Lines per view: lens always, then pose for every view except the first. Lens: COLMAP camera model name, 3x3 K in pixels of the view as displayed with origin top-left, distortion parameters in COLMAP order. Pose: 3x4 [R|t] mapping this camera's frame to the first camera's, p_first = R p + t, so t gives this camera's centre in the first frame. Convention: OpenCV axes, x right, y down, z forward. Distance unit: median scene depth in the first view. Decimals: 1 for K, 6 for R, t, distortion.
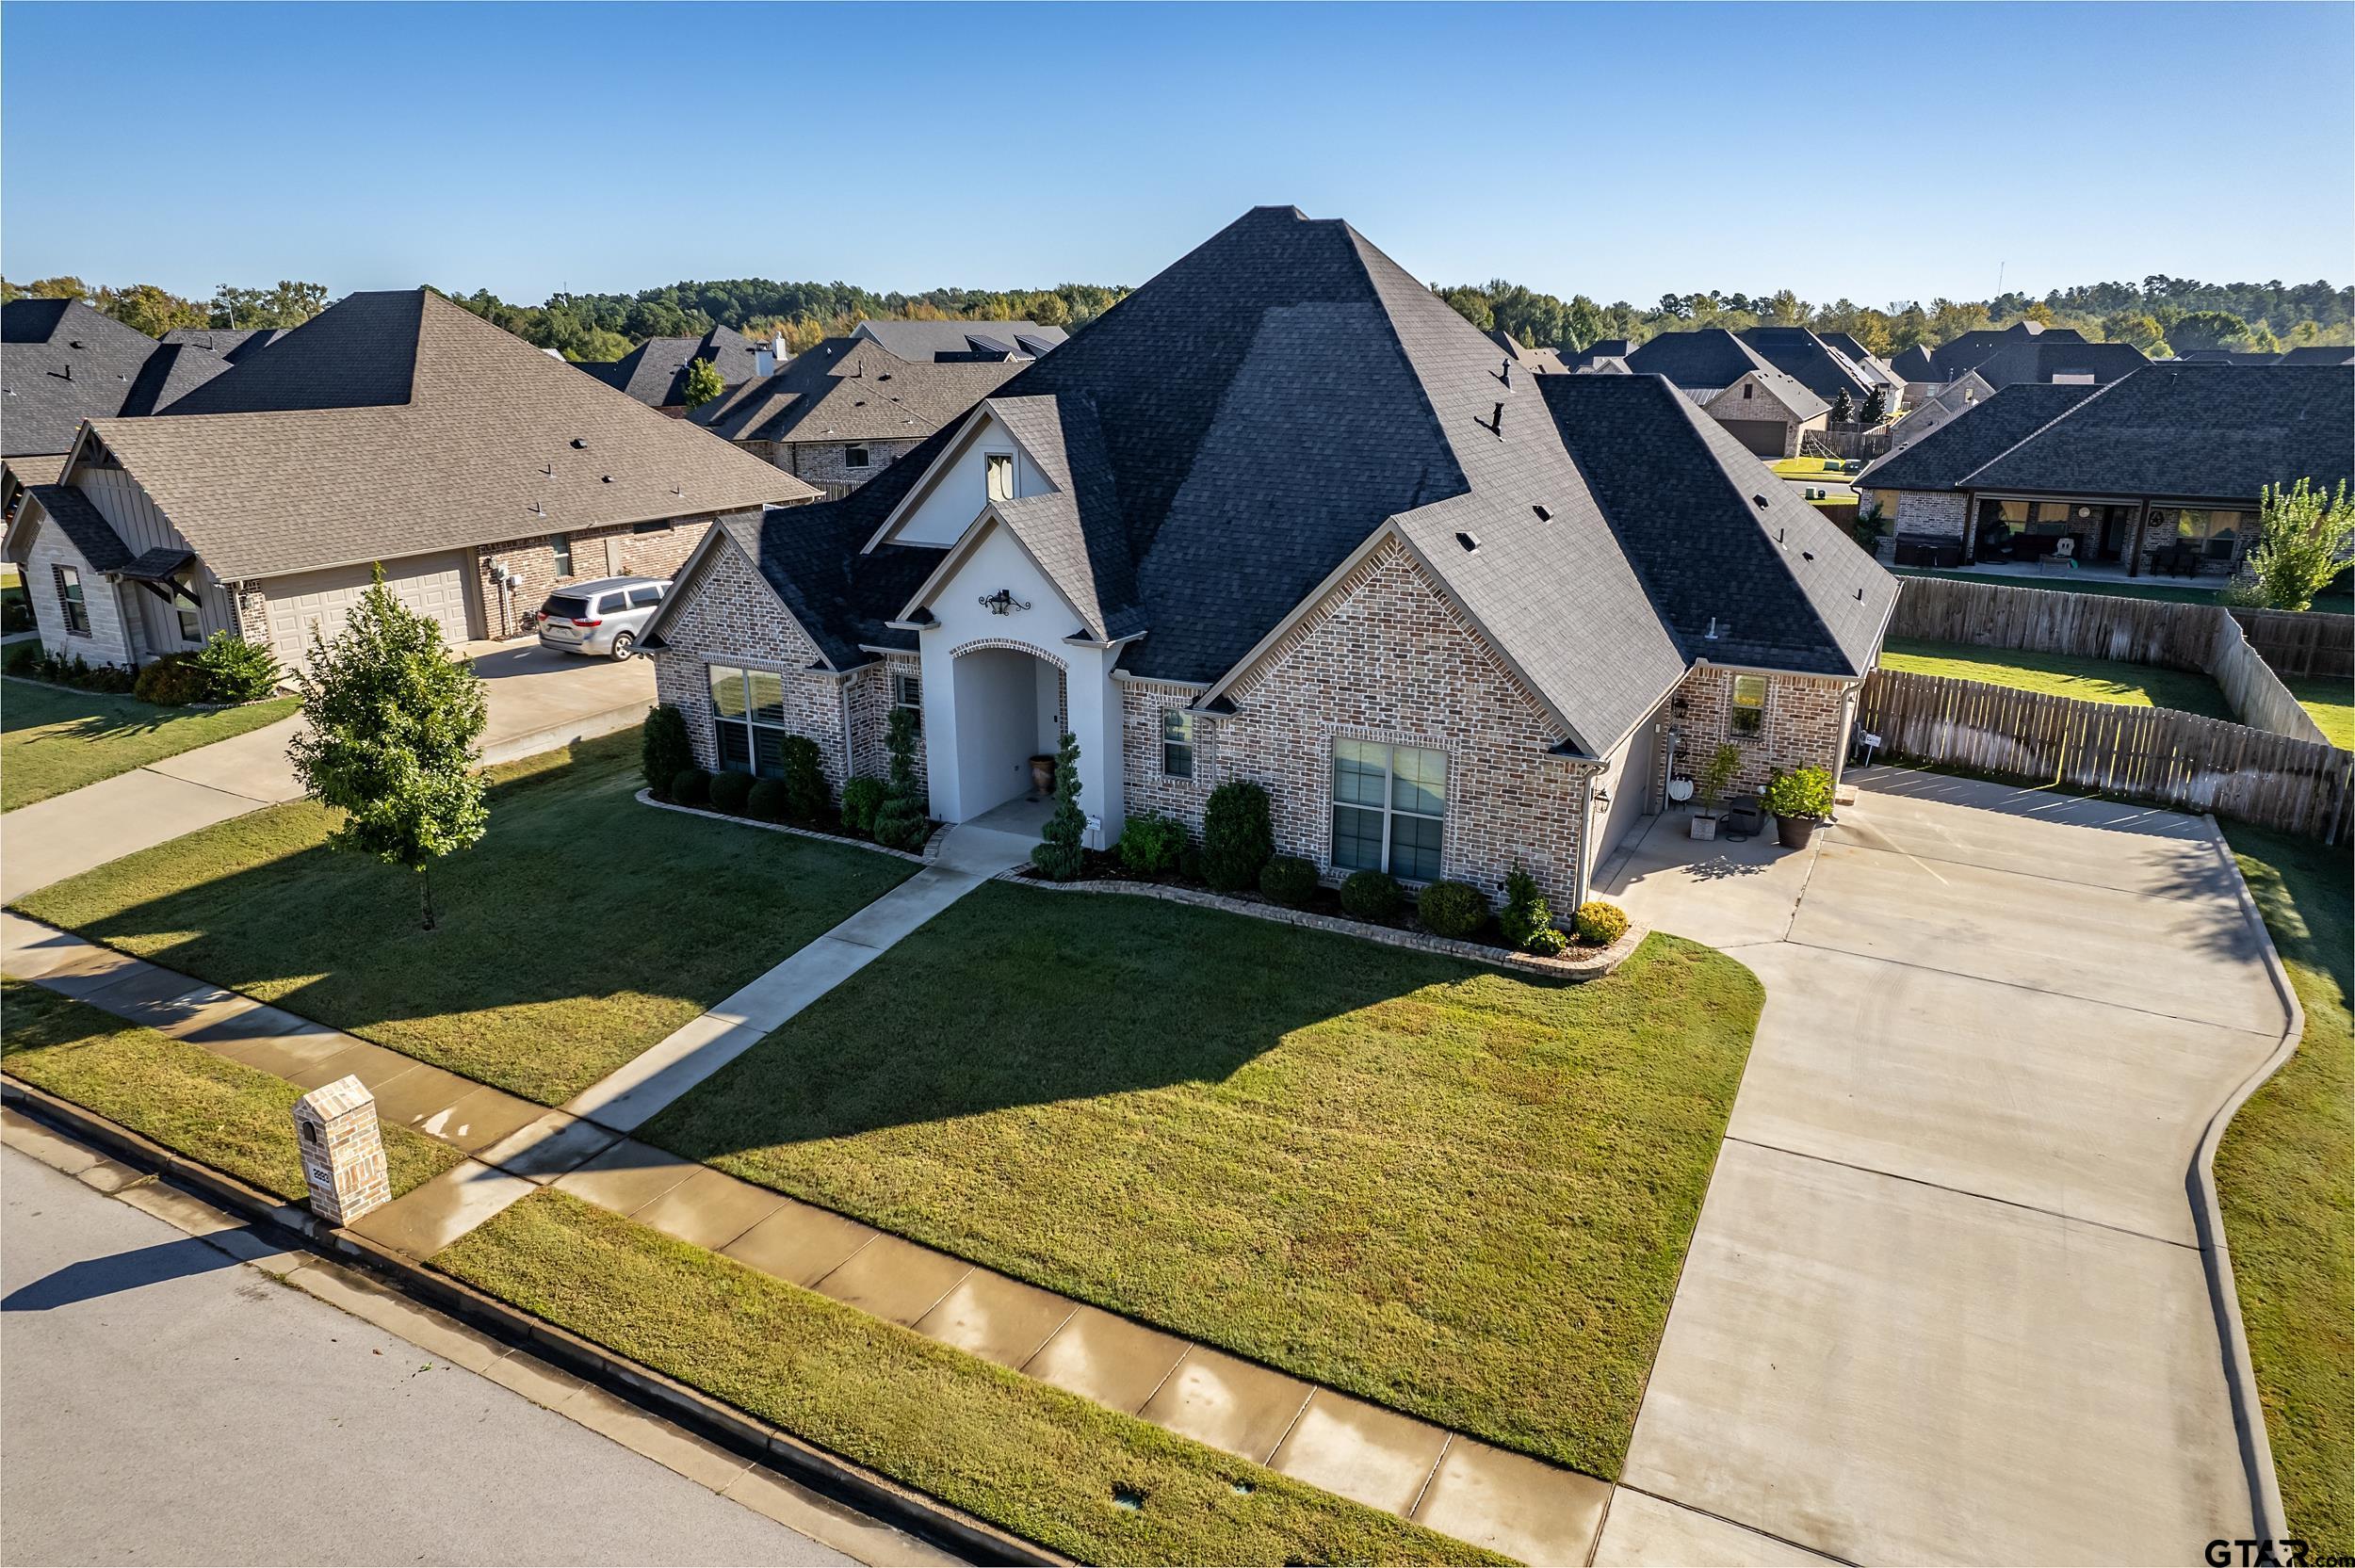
lens RADIAL K [[1514.5, 0, 1183.9], [0, 1514.5, 796.1], [0, 0, 1]] dist [-0.074179, 0.071072]
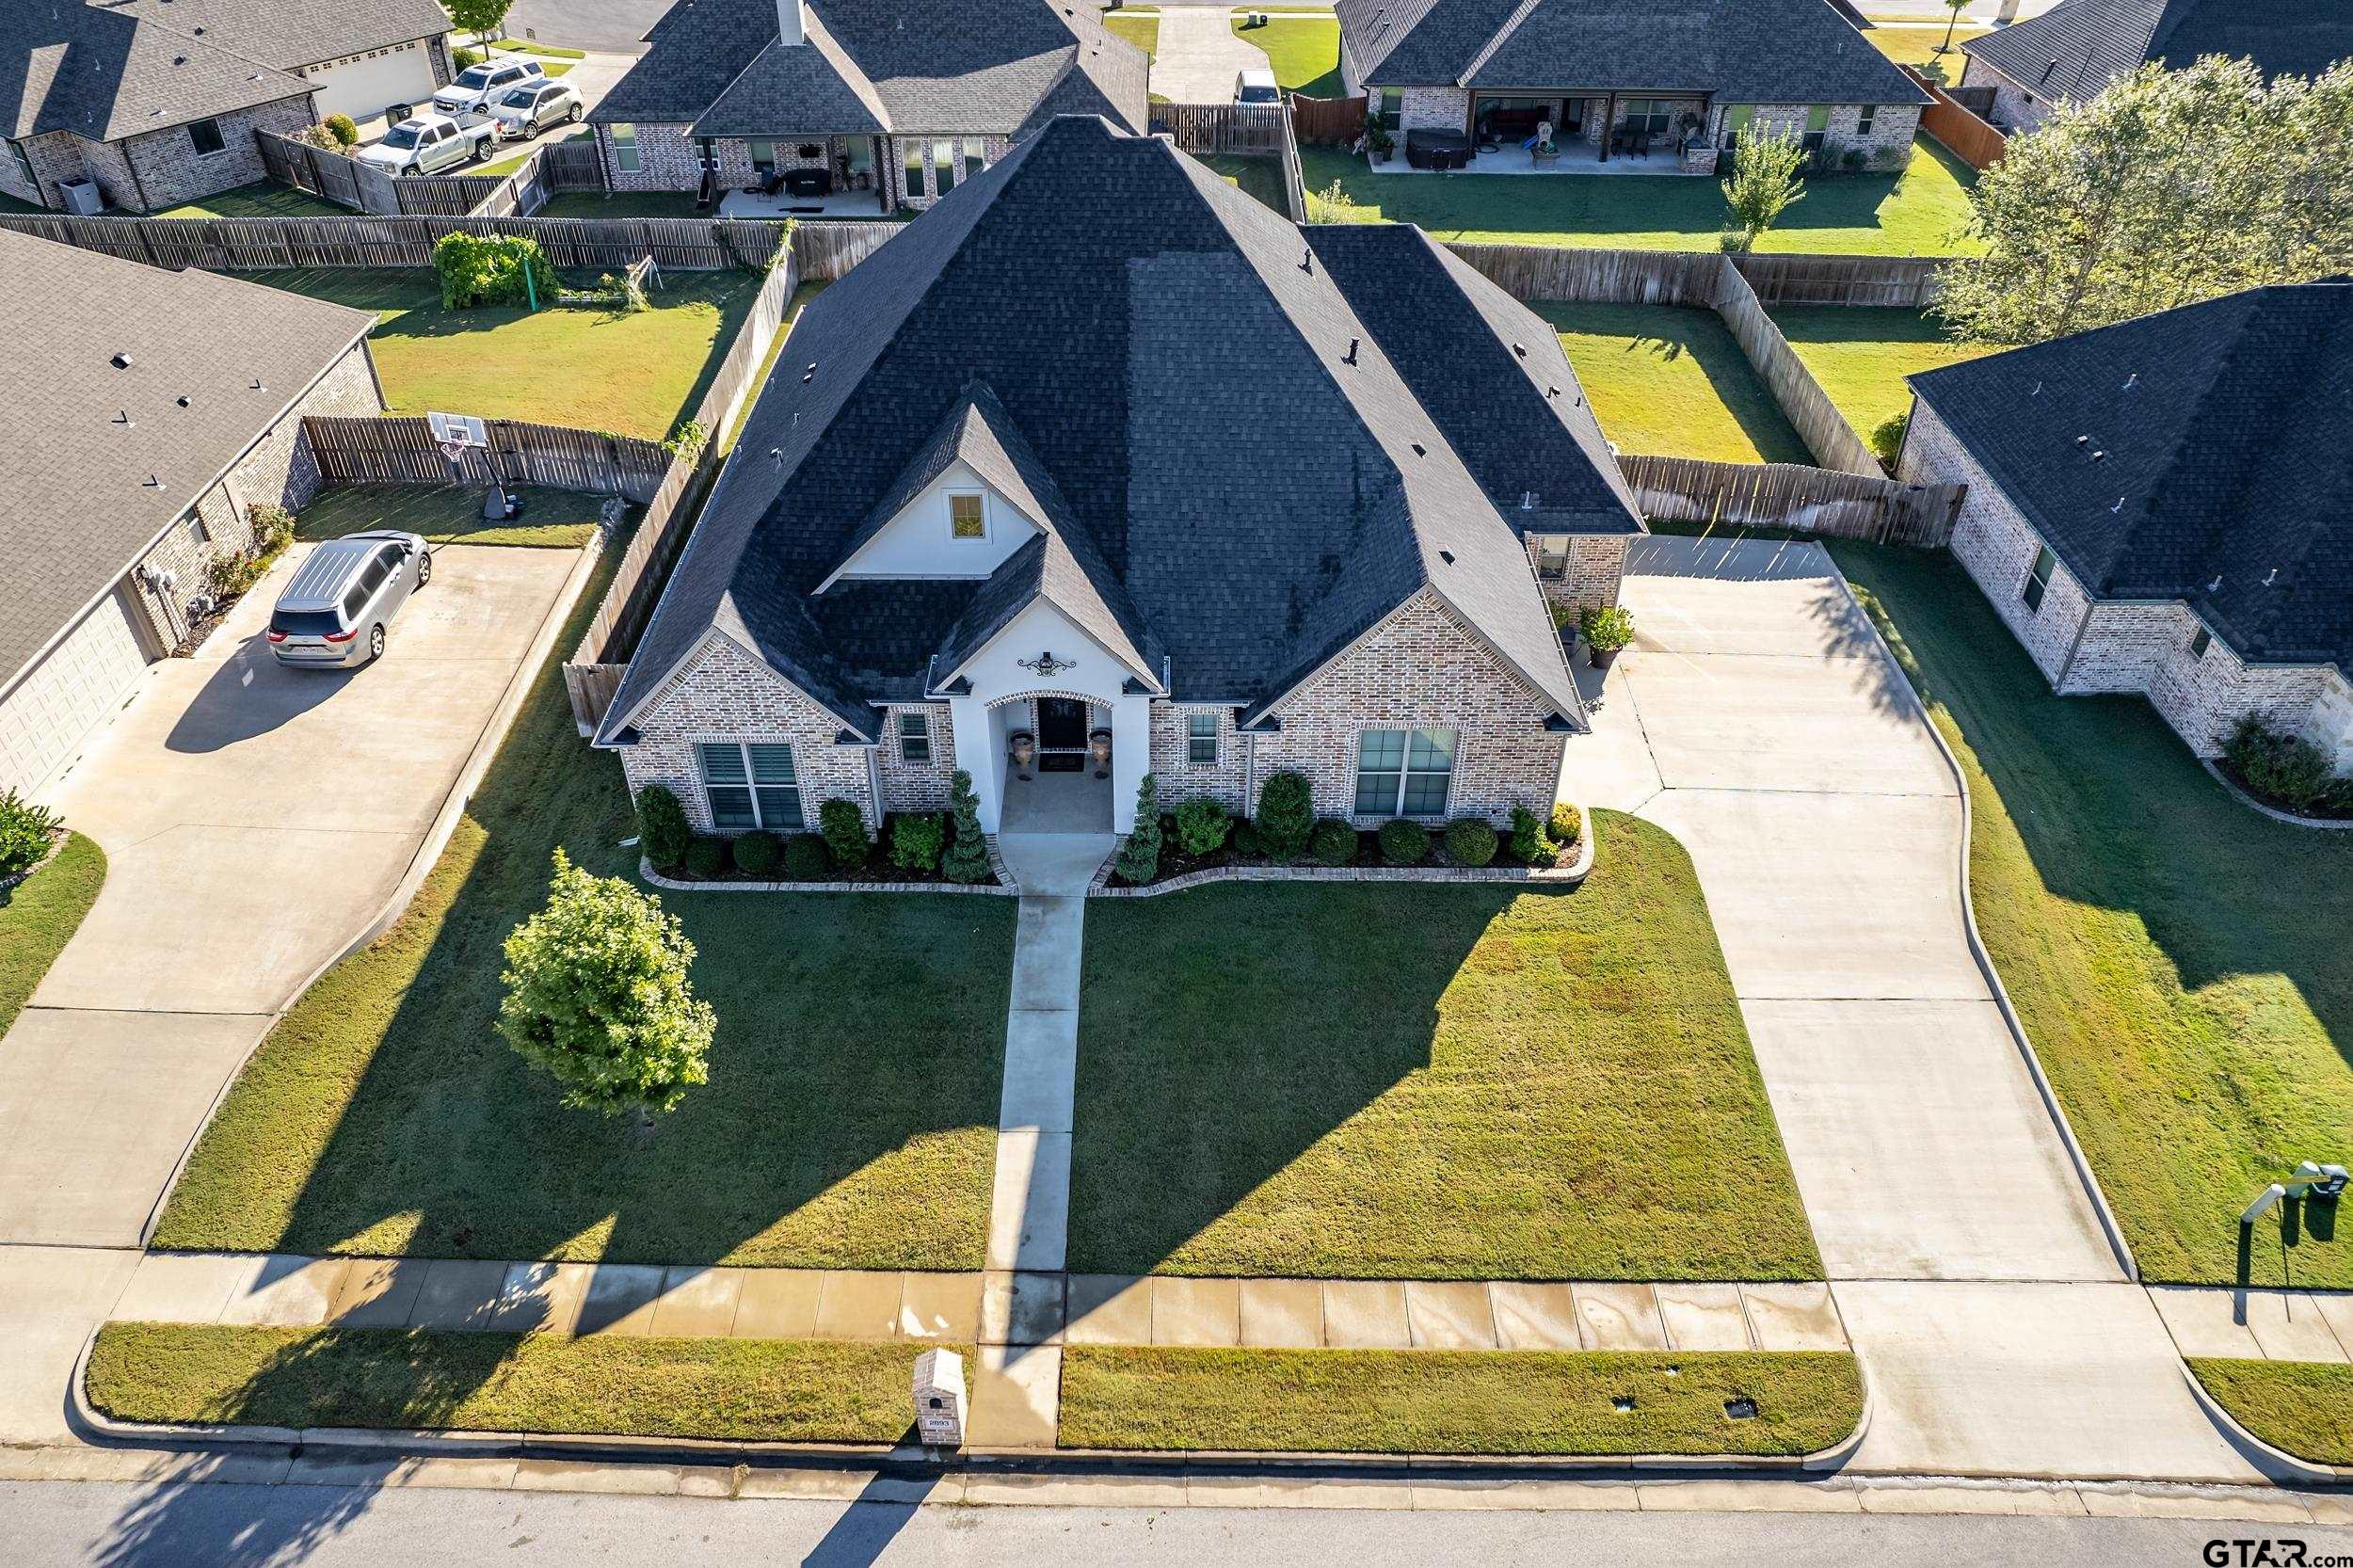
lens RADIAL K [[1638.4, 0, 1176.5], [0, 1638.4, 784.0], [0, 0, 1]] dist [-0.050534, 0.001701]
pose [[0.885620, -0.283437, 0.367886, -0.547121], [0.134227, 0.914571, 0.381501, -0.537096], [-0.444589, -0.288485, 0.848008, -0.076478]]
